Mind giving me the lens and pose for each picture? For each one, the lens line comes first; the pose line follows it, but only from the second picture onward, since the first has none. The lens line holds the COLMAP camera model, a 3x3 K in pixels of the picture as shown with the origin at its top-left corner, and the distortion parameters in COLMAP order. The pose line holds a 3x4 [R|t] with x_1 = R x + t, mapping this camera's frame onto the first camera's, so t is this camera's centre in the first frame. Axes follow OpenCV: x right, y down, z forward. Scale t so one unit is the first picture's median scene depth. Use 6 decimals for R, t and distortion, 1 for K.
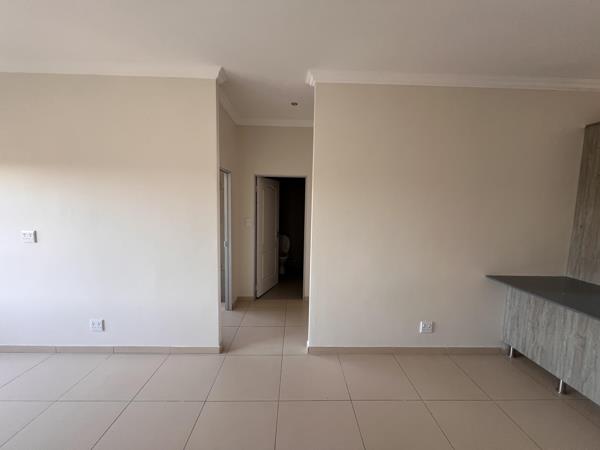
lens RADIAL K [[240.1, 0, 300.6], [0, 240.1, 226.6], [0, 0, 1]] dist [-0.003493, -0.000182]
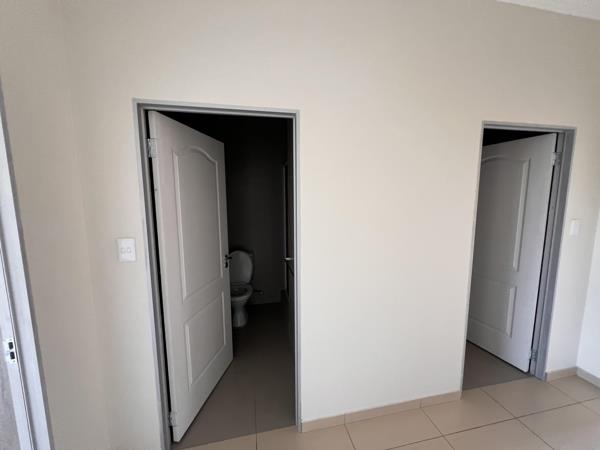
lens RADIAL K [[240.1, 0, 300.6], [0, 240.1, 226.6], [0, 0, 1]] dist [-0.003493, -0.000182]
pose [[0.983158, -0.045982, 0.176877, -0.034218], [0.037908, 0.998091, 0.048761, -0.047677], [-0.178782, -0.041235, 0.983024, 0.539699]]
